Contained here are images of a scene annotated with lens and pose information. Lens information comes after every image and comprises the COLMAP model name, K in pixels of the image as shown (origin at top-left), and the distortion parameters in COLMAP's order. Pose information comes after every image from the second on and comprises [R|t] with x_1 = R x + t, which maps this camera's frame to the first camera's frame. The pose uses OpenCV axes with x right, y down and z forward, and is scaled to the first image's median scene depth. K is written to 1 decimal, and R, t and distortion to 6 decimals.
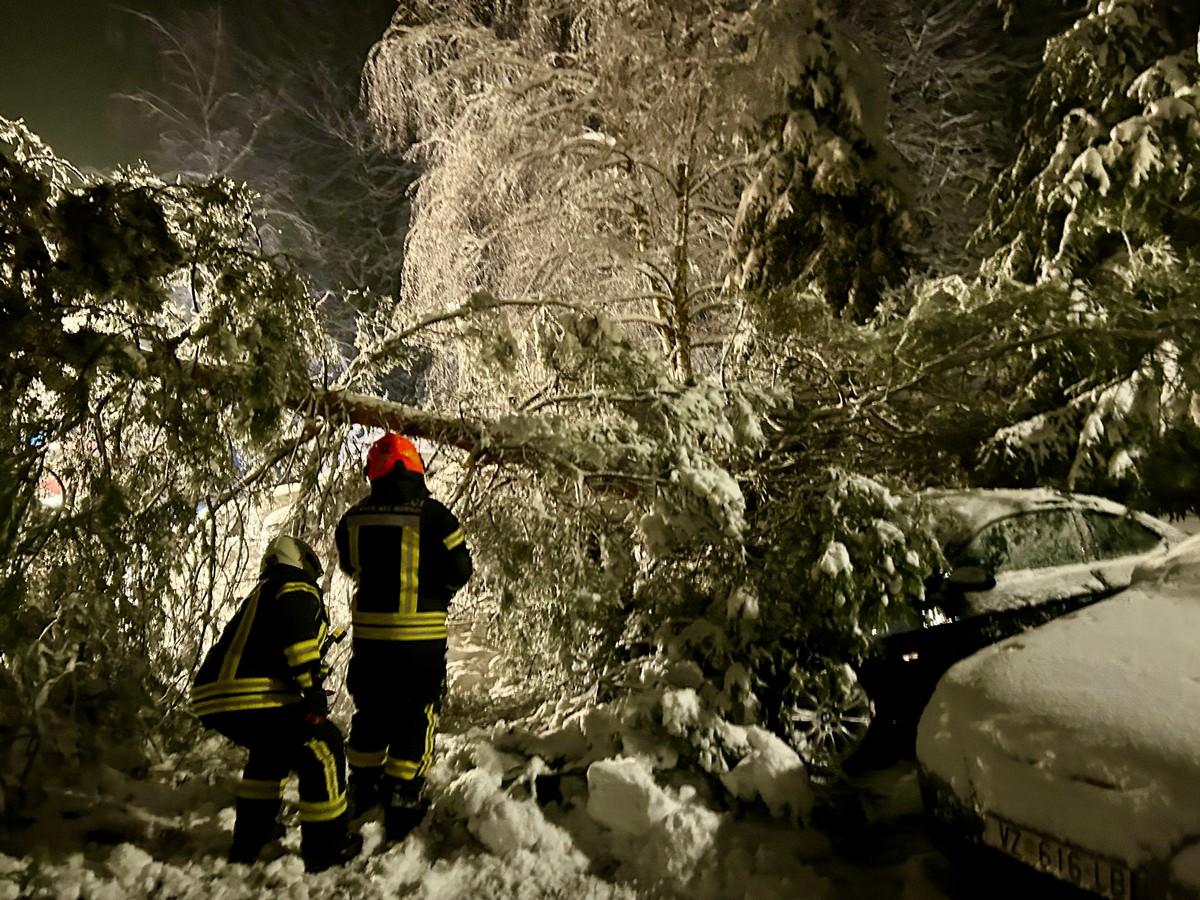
lens RADIAL K [[933.4, 0, 600.0], [0, 933.4, 450.0], [0, 0, 1]] dist [0.020130, -0.000155]
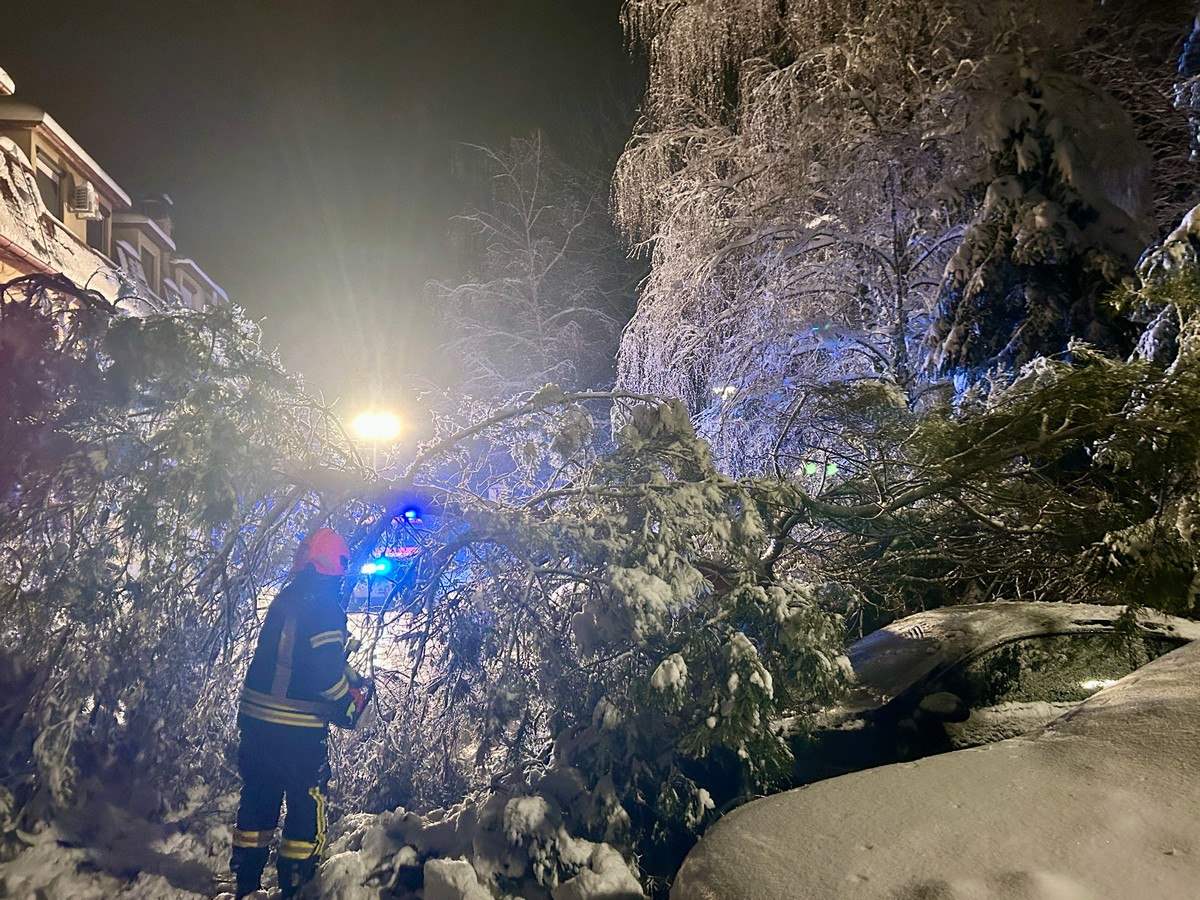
lens RADIAL K [[933.4, 0, 600.0], [0, 933.4, 450.0], [0, 0, 1]] dist [0.020130, -0.000155]
pose [[0.944563, -0.003781, -0.328307, 0.141187], [-0.024262, 0.996396, -0.081279, -0.008200], [0.327431, 0.084738, 0.941068, 0.019414]]
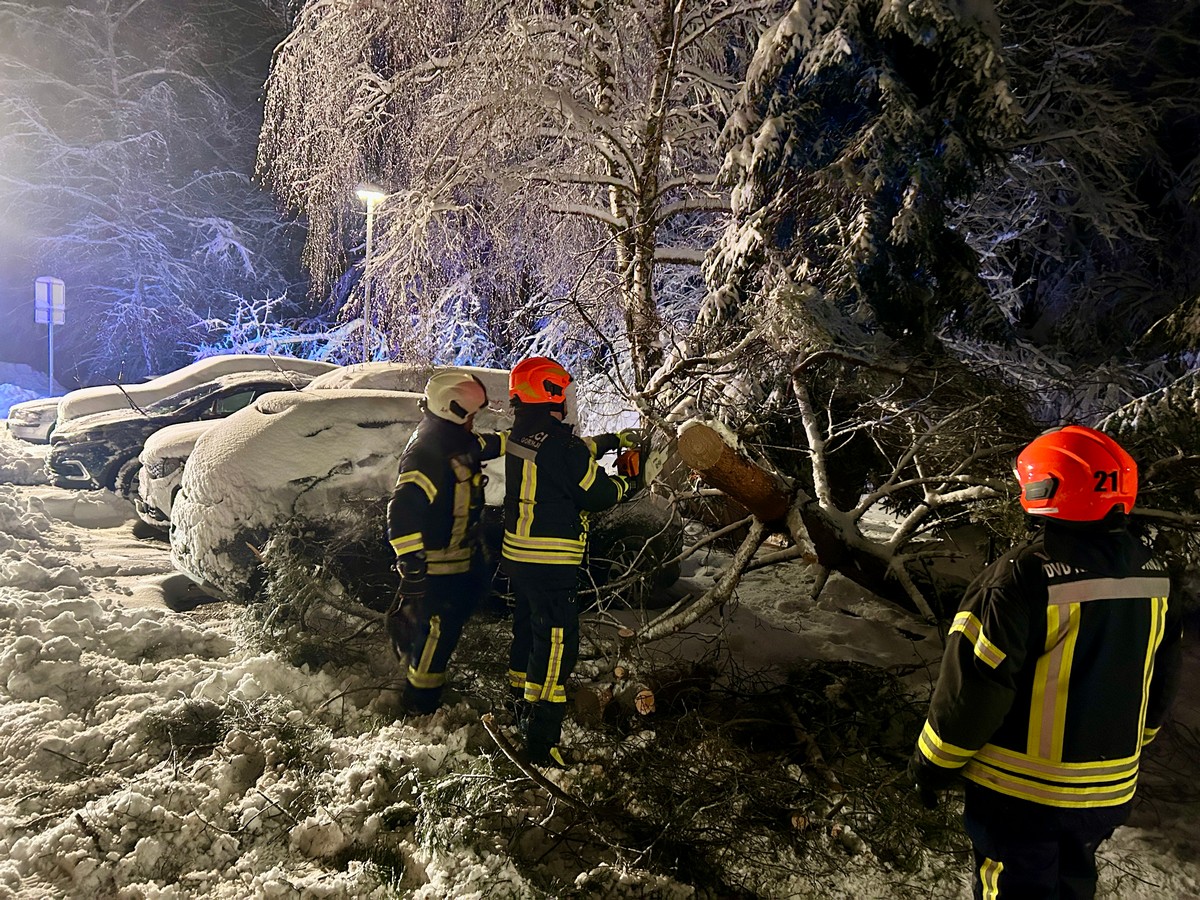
lens RADIAL K [[918.3, 0, 619.3], [0, 918.3, 449.2], [0, 0, 1]] dist [0.062040, -0.075811]
pose [[0.988823, 0.095329, 0.114639, -0.002640], [-0.102931, 0.992734, 0.062323, -0.001377], [-0.107865, -0.073426, 0.991450, 0.324517]]
